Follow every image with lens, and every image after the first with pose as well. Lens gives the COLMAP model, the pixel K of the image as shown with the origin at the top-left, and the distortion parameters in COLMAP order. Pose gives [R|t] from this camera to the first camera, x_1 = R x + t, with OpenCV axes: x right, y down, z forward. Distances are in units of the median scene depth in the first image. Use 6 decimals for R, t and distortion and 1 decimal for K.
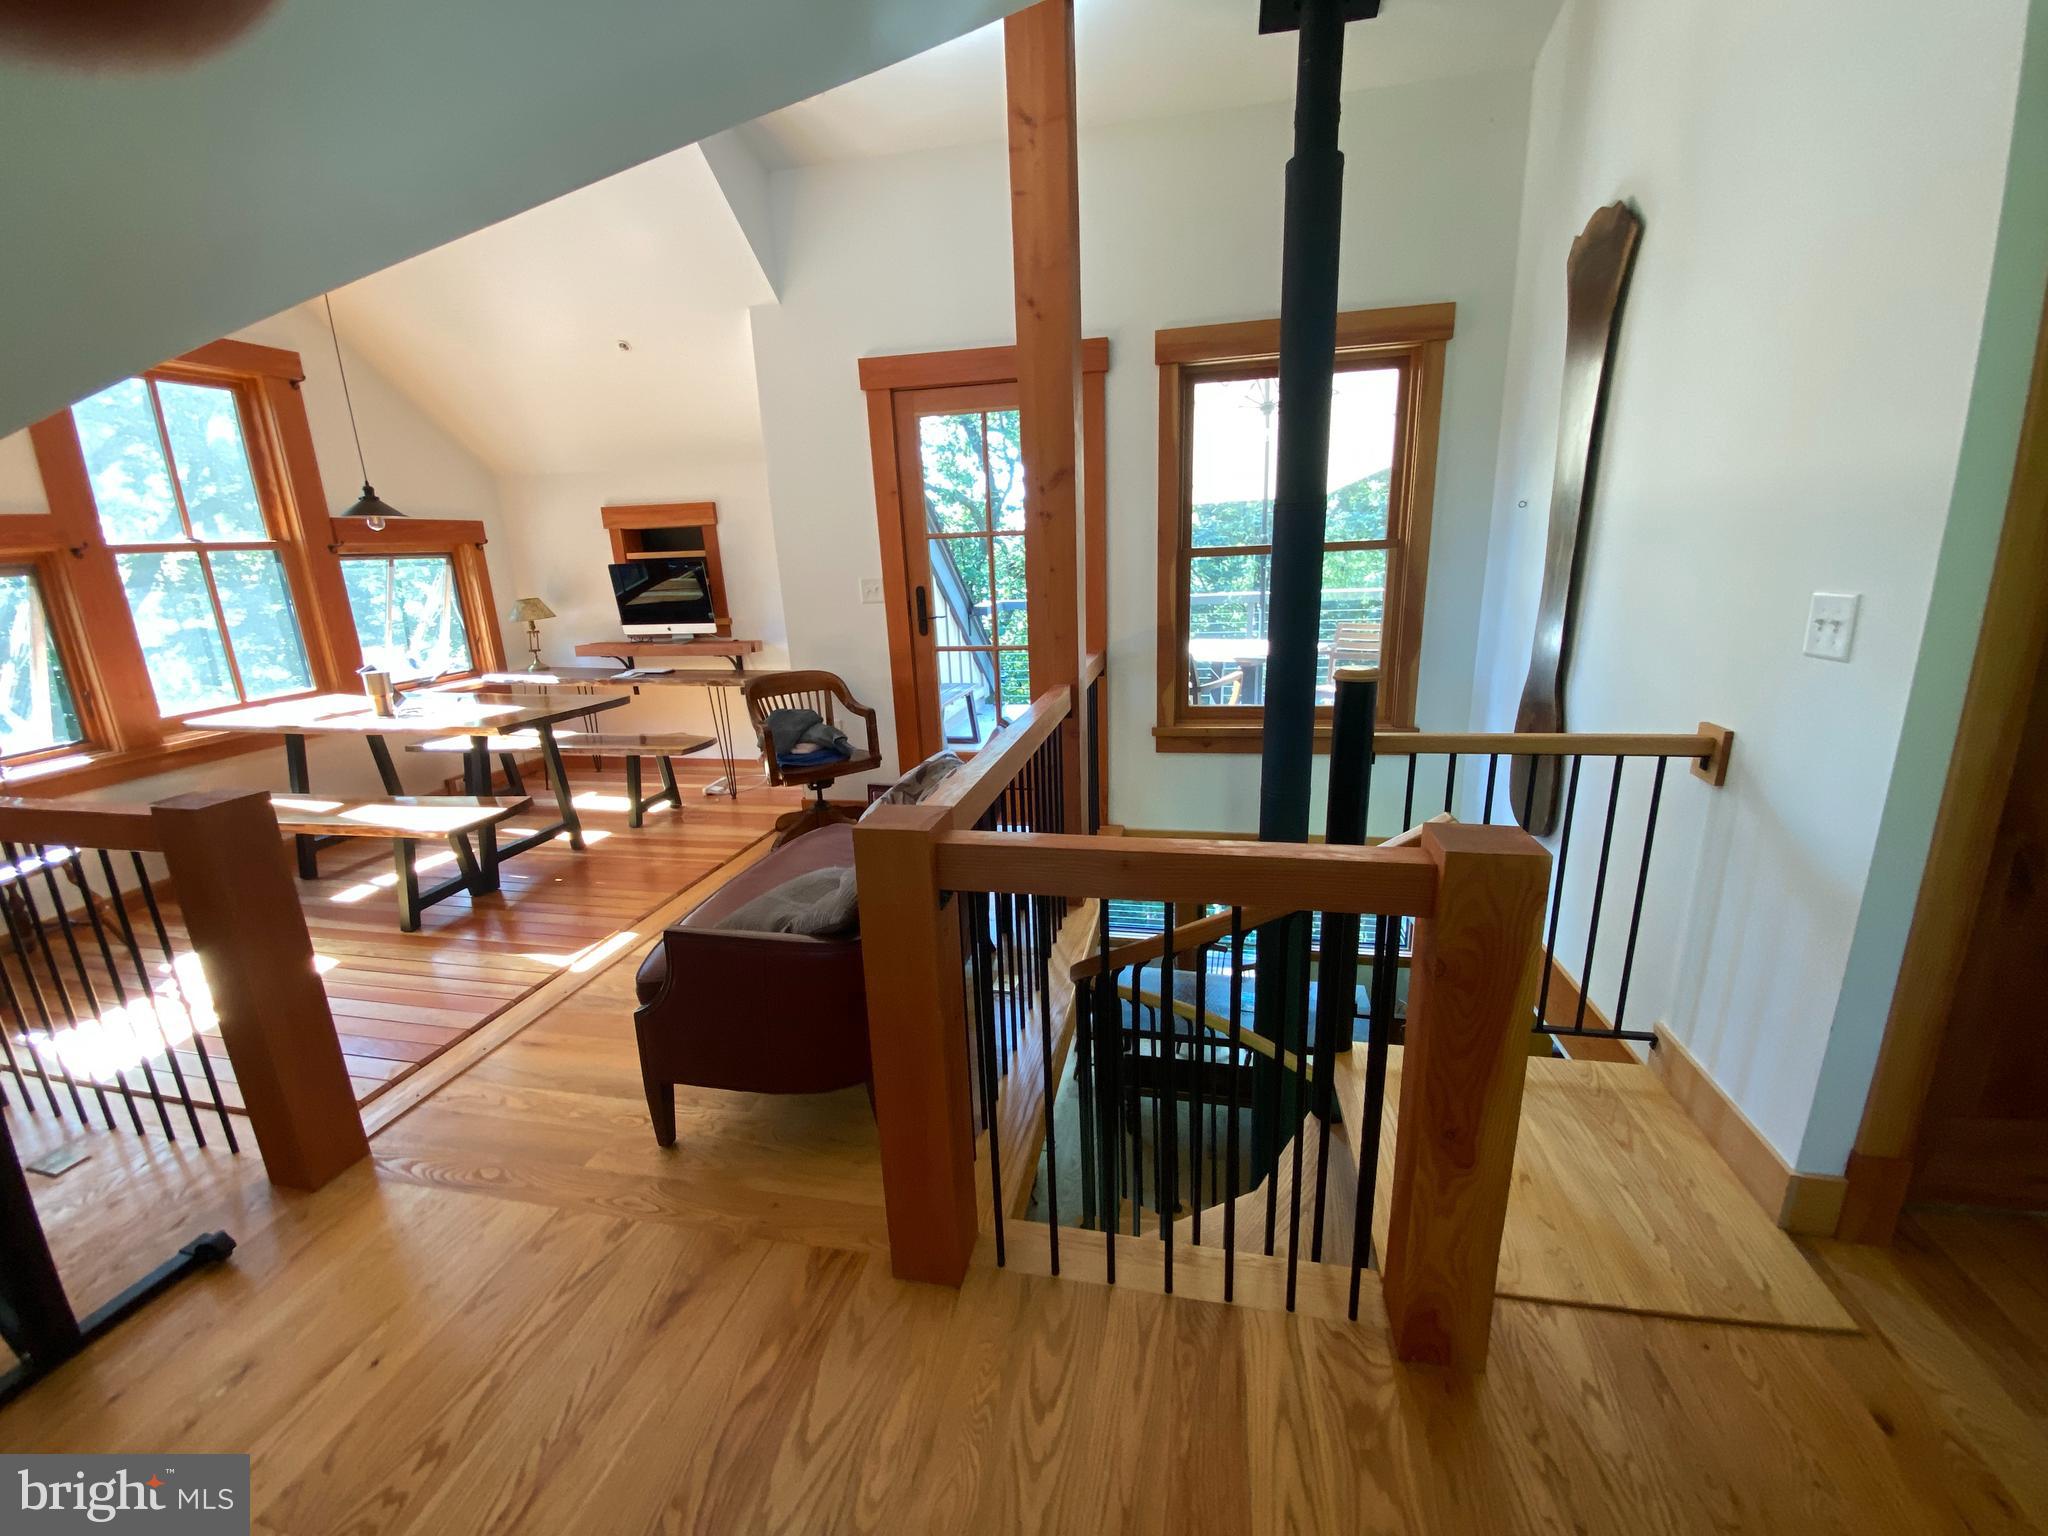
lens RADIAL K [[826.6, 0, 1035.8], [0, 826.6, 761.9], [0, 0, 1]] dist [0.001386, -0.013468]
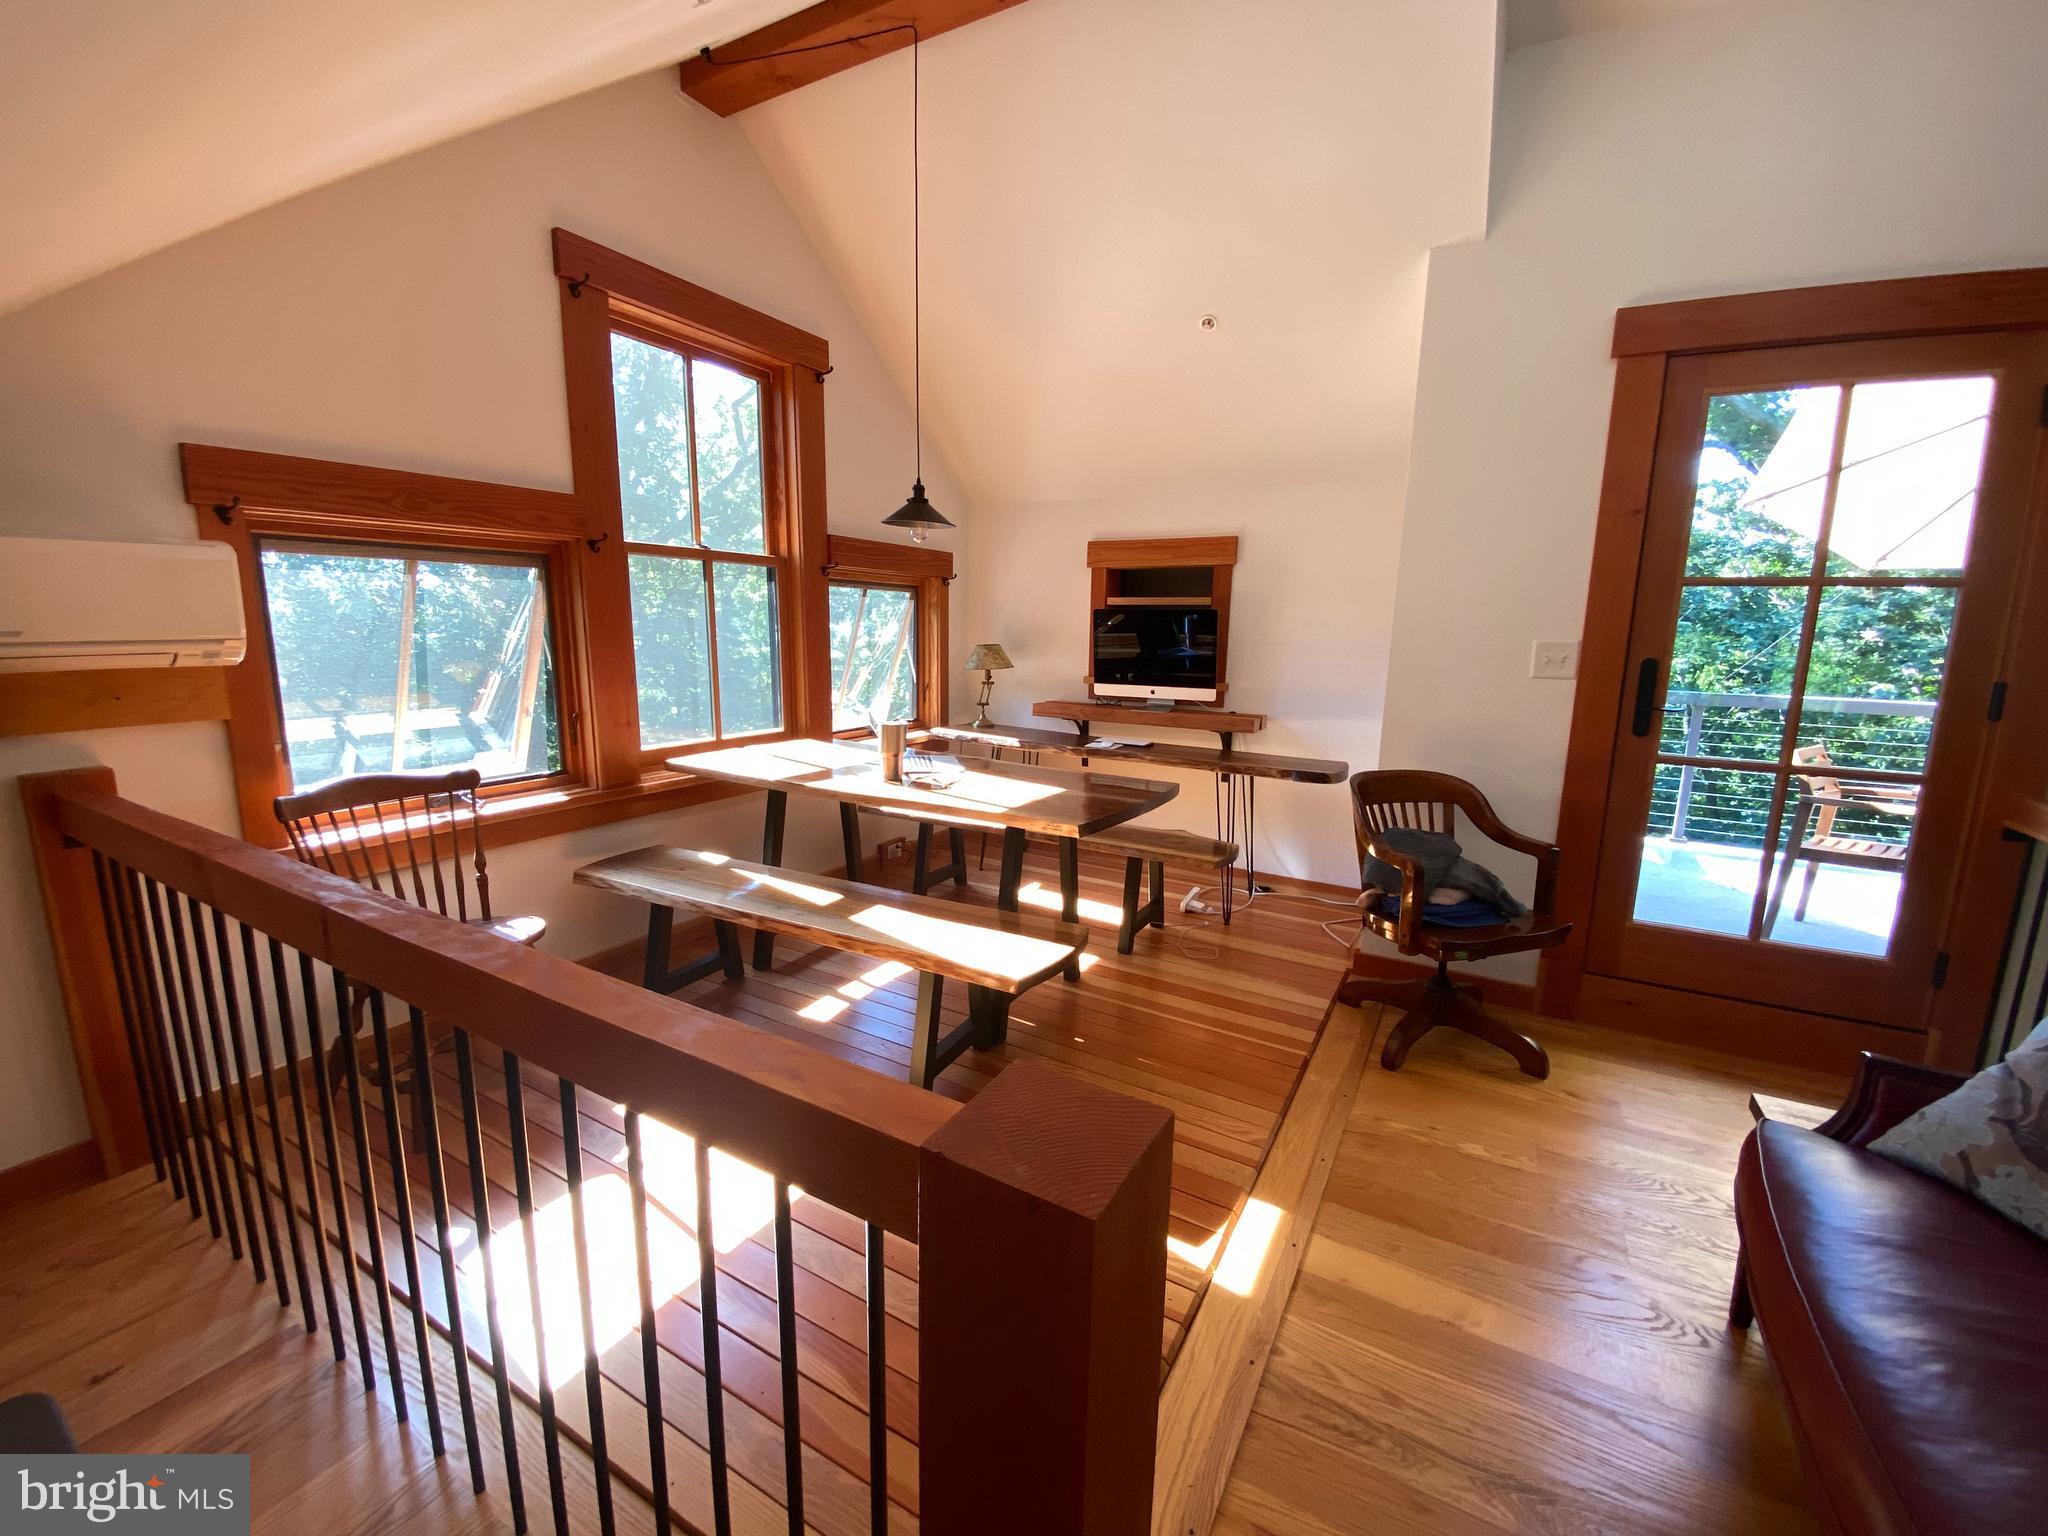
lens RADIAL K [[813.5, 0, 1032.8], [0, 813.5, 769.8], [0, 0, 1]] dist [0.001445, 0.000054]
pose [[0.946247, 0.105853, -0.305635, -0.380837], [-0.128935, 0.990054, -0.056292, -0.034724], [0.296636, 0.092673, 0.950483, 0.285013]]
